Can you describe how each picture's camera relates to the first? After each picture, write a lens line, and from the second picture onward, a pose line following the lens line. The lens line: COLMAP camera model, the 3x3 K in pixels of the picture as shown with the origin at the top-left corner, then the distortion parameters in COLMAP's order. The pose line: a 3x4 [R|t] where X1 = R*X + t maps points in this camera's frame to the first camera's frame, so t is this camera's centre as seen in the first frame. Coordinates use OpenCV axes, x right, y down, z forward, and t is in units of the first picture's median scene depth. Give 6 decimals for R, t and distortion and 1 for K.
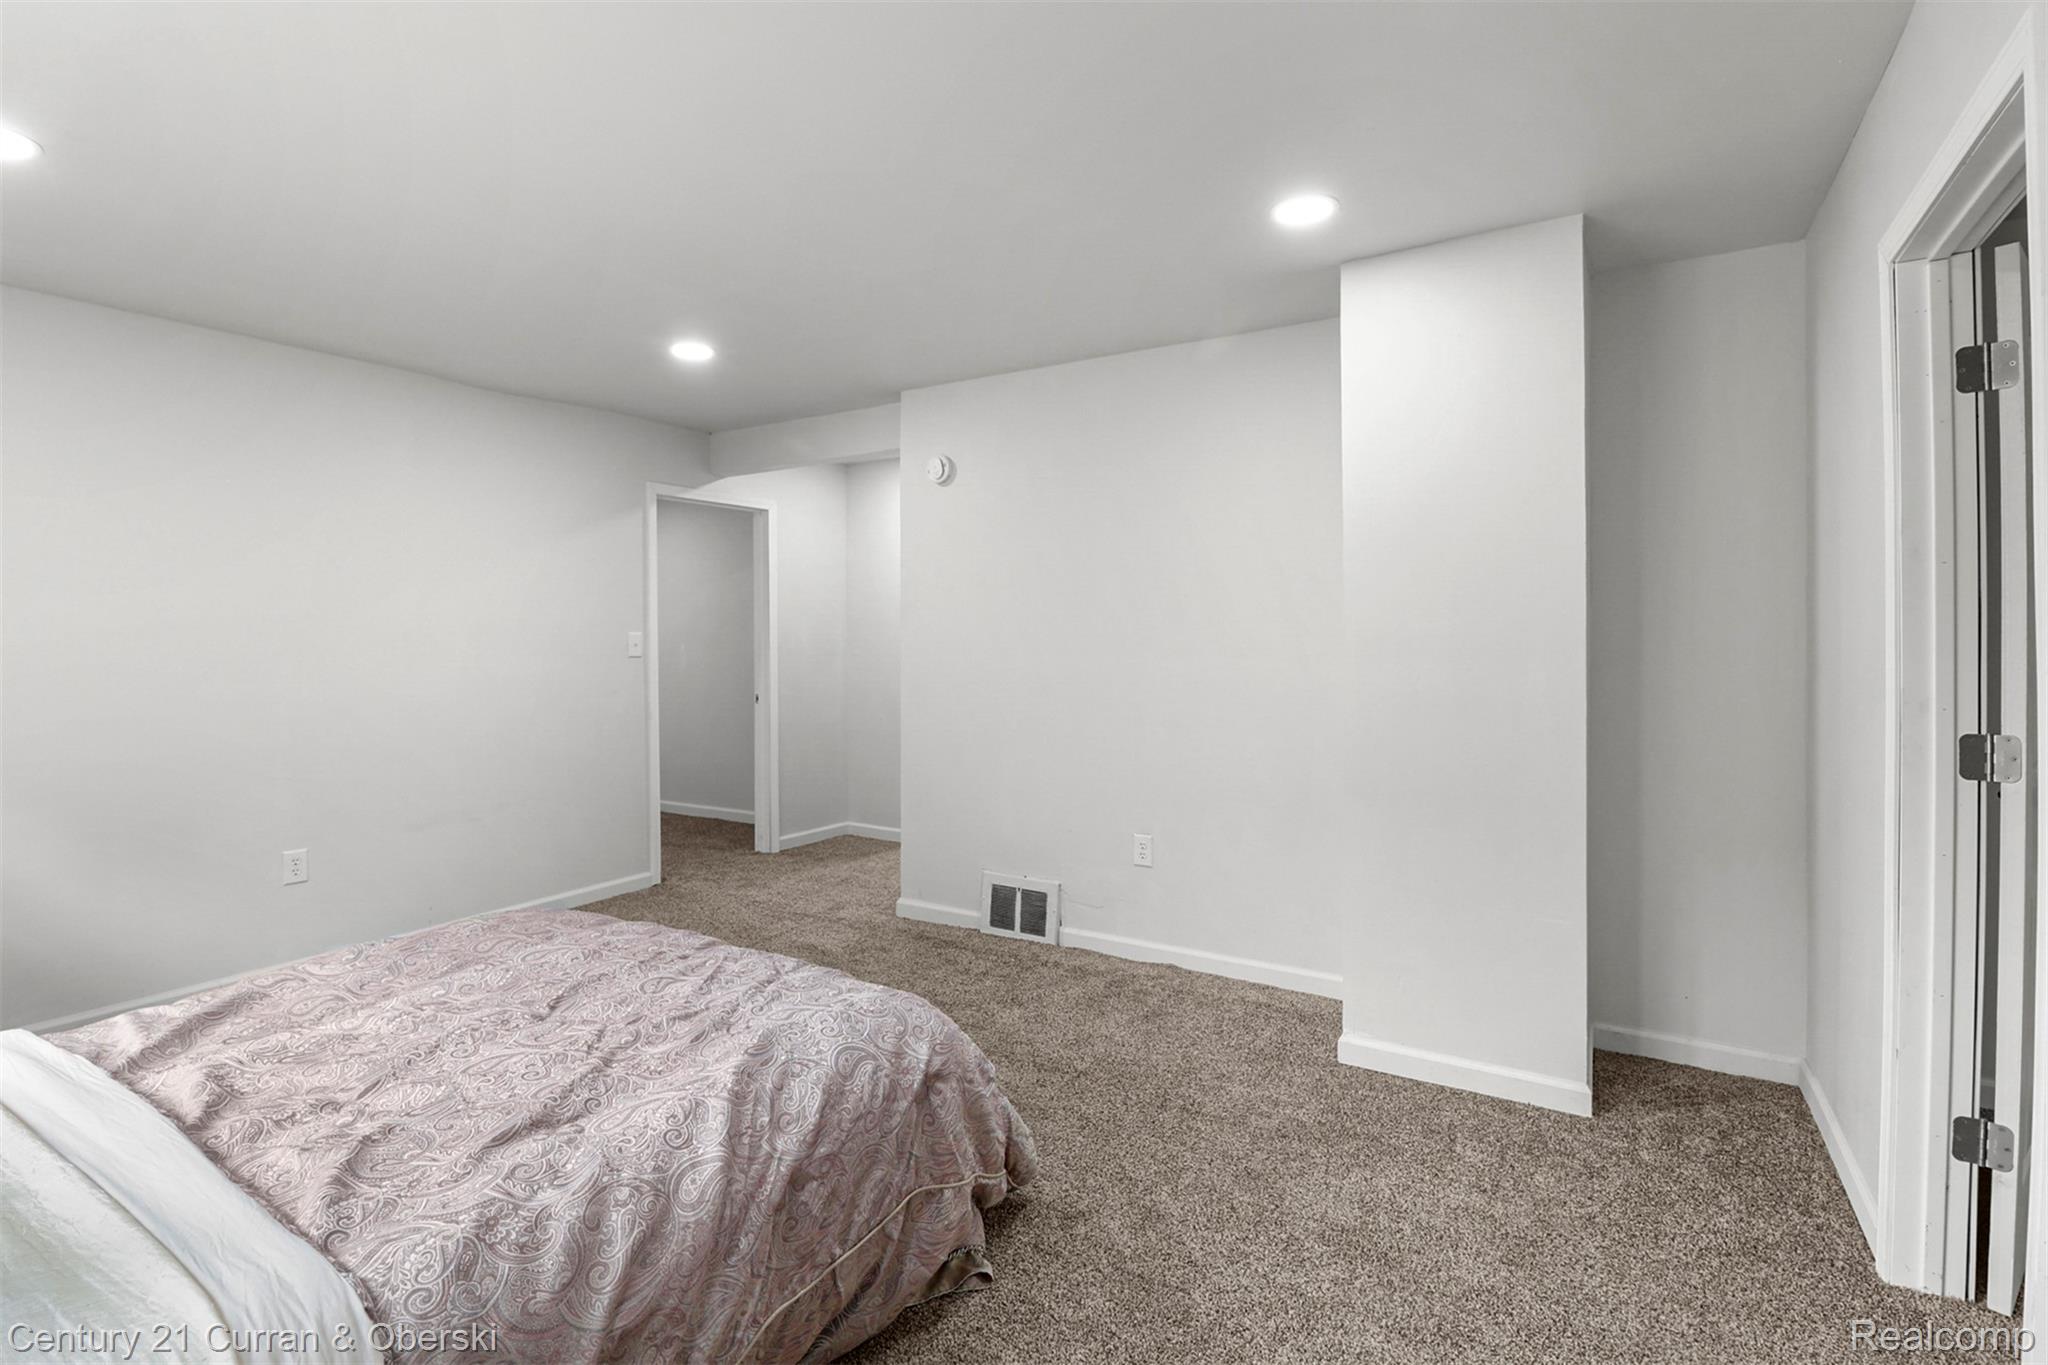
lens RADIAL K [[947.5, 0, 1040.5], [0, 947.5, 634.6], [0, 0, 1]] dist [-0.004717, -0.010376]
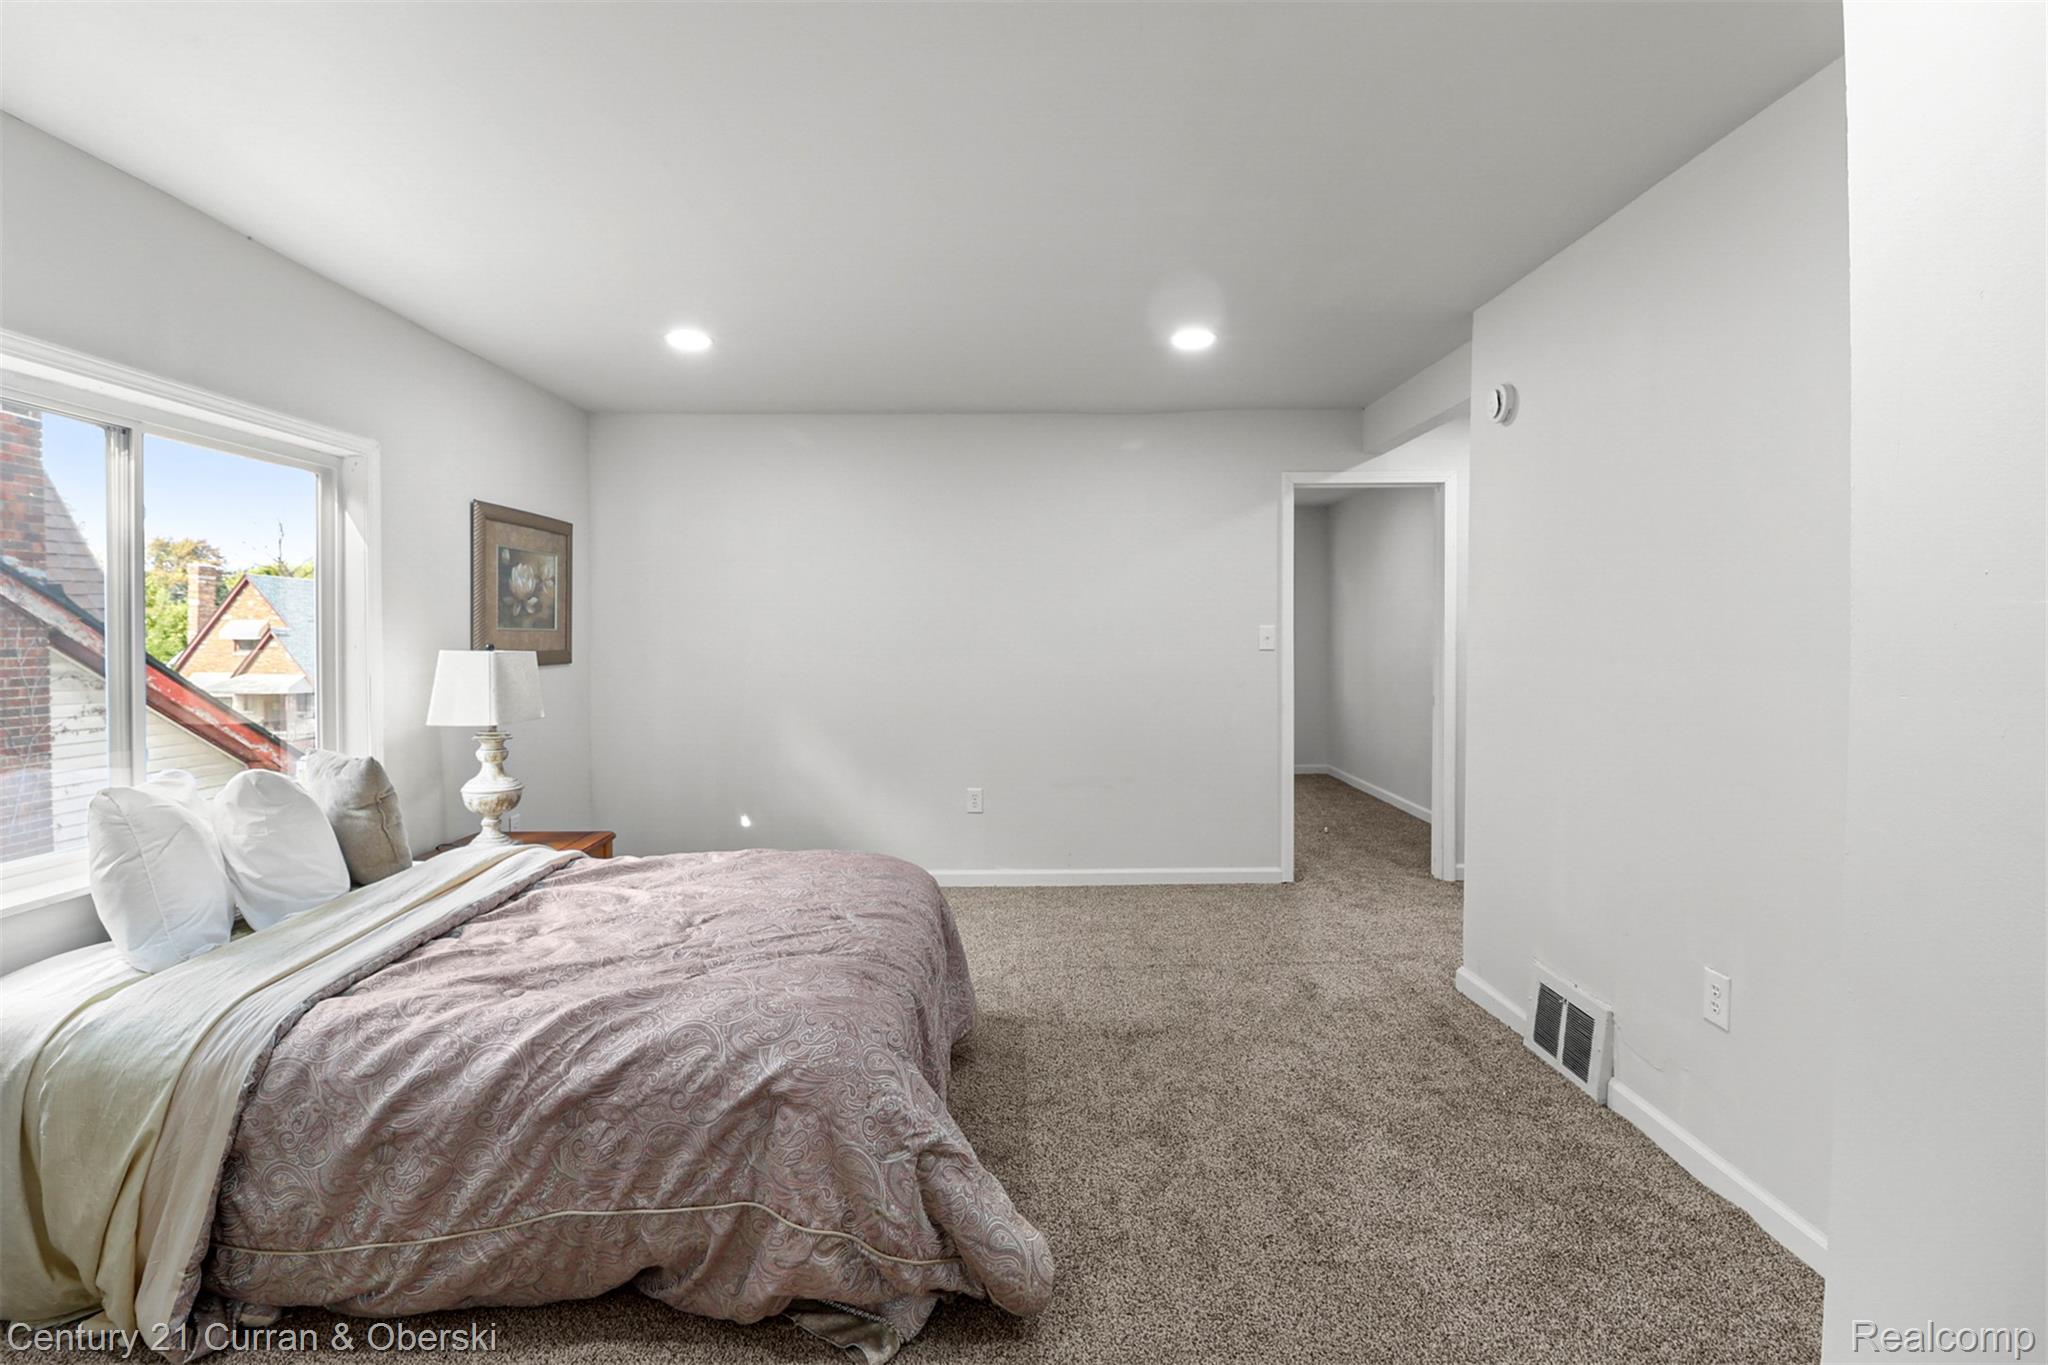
lens RADIAL K [[947.5, 0, 1012.7], [0, 947.5, 645.5], [0, 0, 1]] dist [-0.004717, -0.010376]
pose [[0.515197, 0.014612, -0.856947, 0.801910], [0.001508, 0.999838, 0.017955, 0.001302], [0.857070, -0.010543, 0.515092, 0.716345]]
